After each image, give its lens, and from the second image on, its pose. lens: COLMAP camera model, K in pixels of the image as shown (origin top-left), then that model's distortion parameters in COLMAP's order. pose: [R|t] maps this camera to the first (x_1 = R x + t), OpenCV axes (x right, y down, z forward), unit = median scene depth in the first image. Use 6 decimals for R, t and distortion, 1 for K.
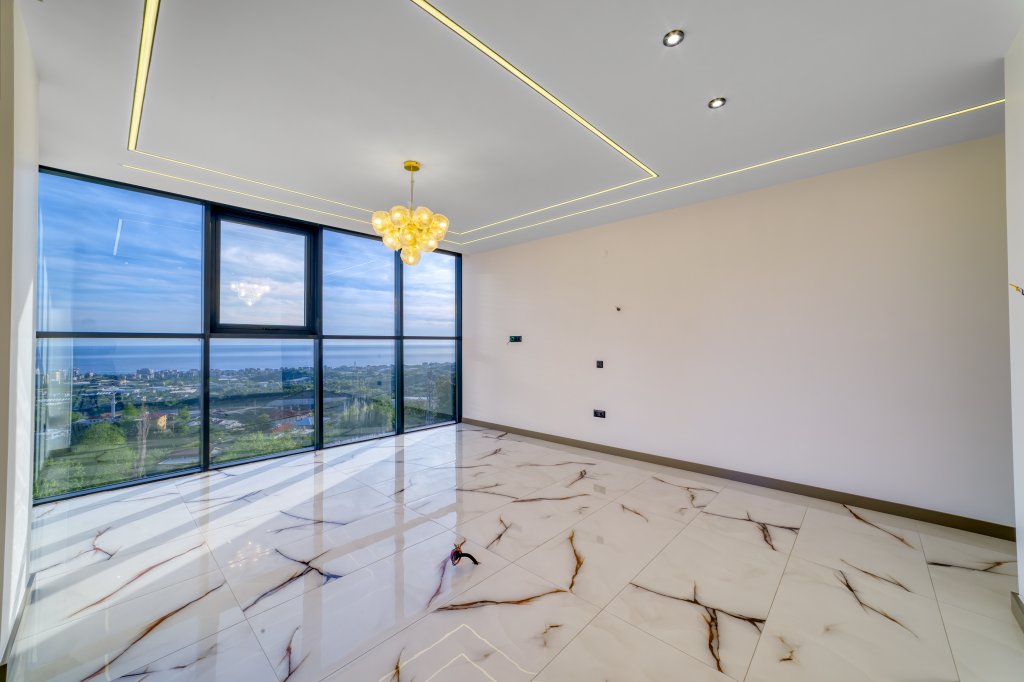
lens RADIAL K [[393.3, 0, 512.0], [0, 393.3, 341.0], [0, 0, 1]] dist [-0.000092, 0.000119]
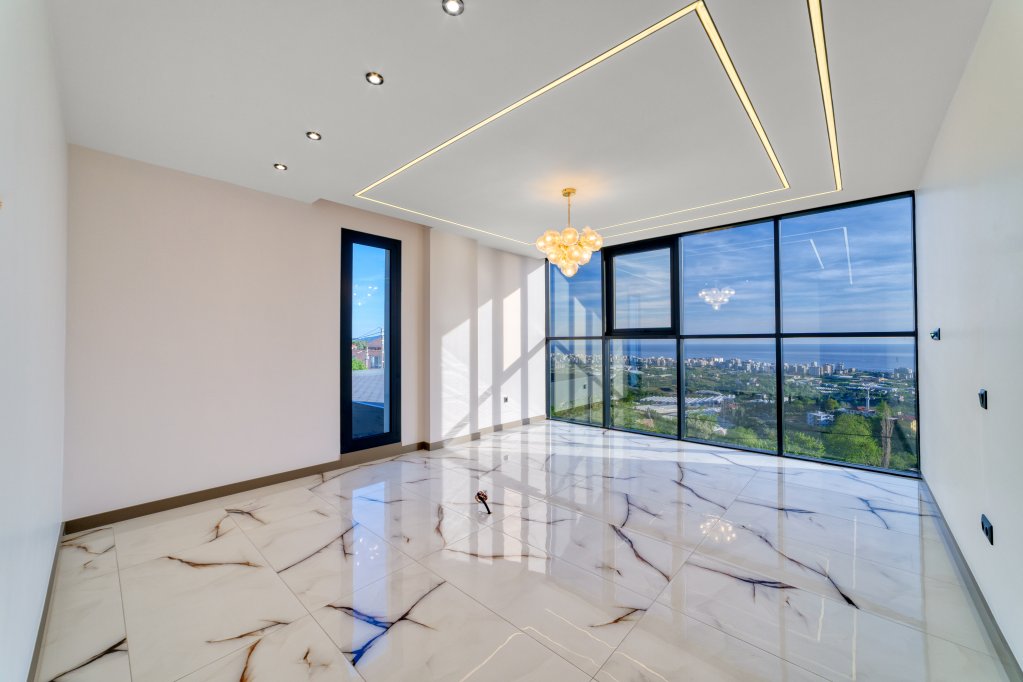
lens RADIAL K [[389.3, 0, 510.2], [0, 389.3, 338.3], [0, 0, 1]] dist [-0.002155, -0.000062]
pose [[-0.007036, -0.010592, -0.999919, 0.217016], [0.007384, 0.999916, -0.010644, 0.000577], [0.999948, -0.007458, -0.006957, 0.195766]]
